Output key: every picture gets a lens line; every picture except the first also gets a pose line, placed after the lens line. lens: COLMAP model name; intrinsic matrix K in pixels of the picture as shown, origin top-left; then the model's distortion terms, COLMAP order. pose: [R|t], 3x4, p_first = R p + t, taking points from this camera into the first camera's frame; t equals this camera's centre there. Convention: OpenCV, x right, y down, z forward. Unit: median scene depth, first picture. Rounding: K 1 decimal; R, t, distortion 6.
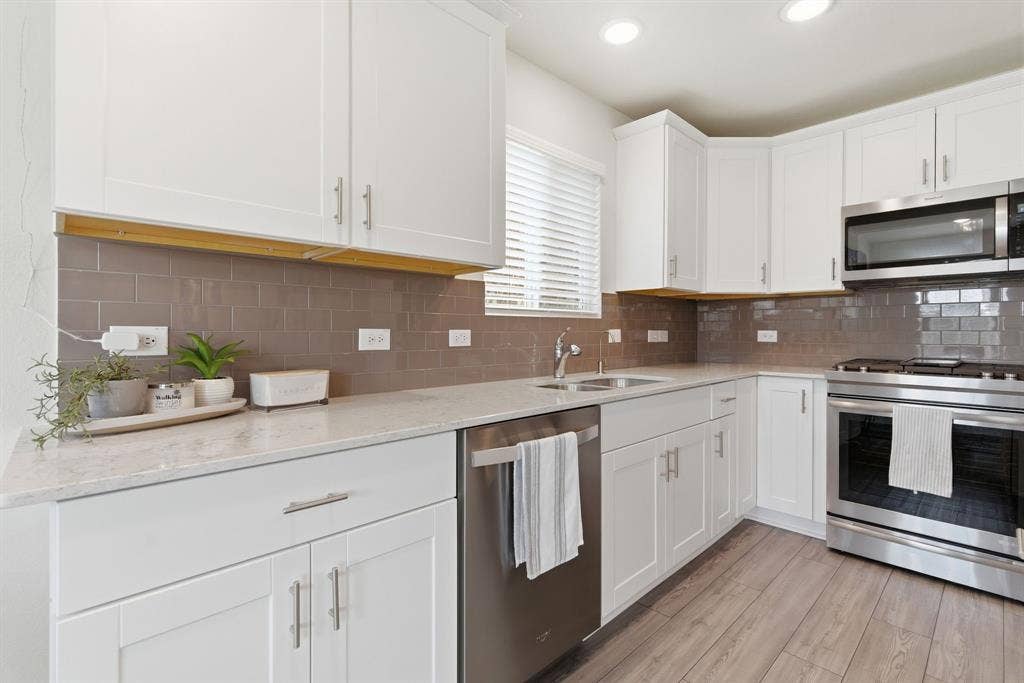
lens RADIAL K [[467.2, 0, 511.6], [0, 467.2, 327.4], [0, 0, 1]] dist [0.001979, -0.001449]
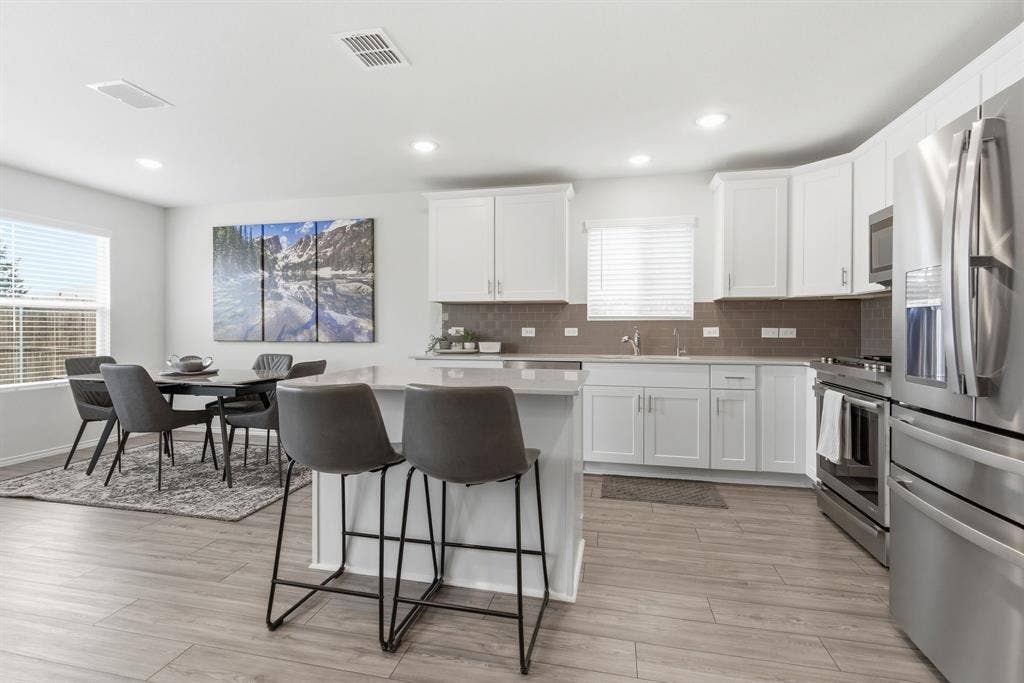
lens RADIAL K [[467.2, 0, 508.9], [0, 467.2, 335.6], [0, 0, 1]] dist [0.001979, -0.001449]
pose [[0.548755, 0.015265, -0.835844, 1.543619], [0.006591, 0.999723, 0.022585, -0.010213], [0.835957, -0.017902, 0.548503, -0.409435]]
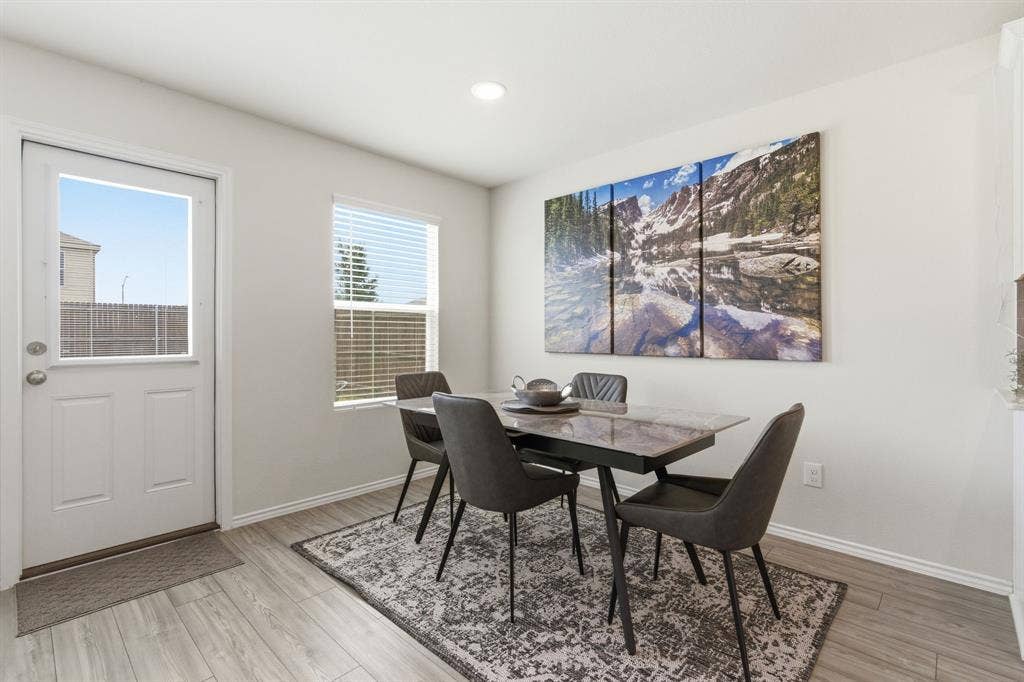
lens RADIAL K [[467.2, 0, 510.7], [0, 467.2, 340.8], [0, 0, 1]] dist [0.001979, -0.001449]
pose [[0.045206, 0.014351, -0.998875, 0.426133], [0.010705, 0.999832, 0.014849, -0.011286], [0.998920, -0.011365, 0.045044, -0.584033]]
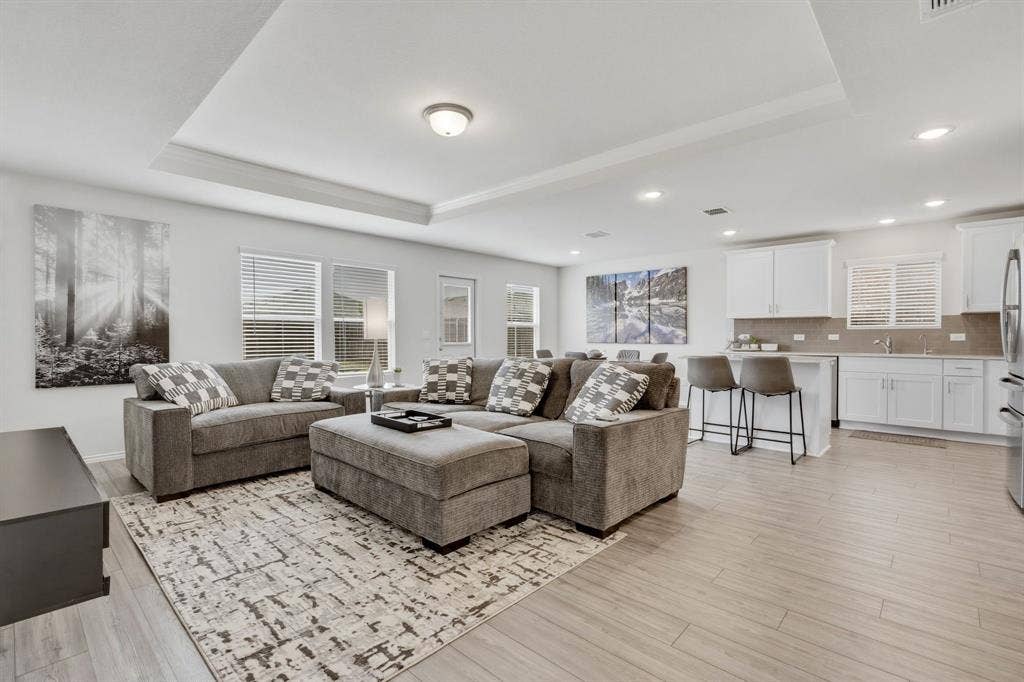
lens RADIAL K [[467.2, 0, 511.2], [0, 467.2, 344.9], [0, 0, 1]] dist [0.001979, -0.001449]
pose [[0.062903, 0.022941, -0.997756, 2.906274], [0.012516, 0.999639, 0.023773, -0.026778], [0.997941, -0.013984, 0.062593, -1.349902]]
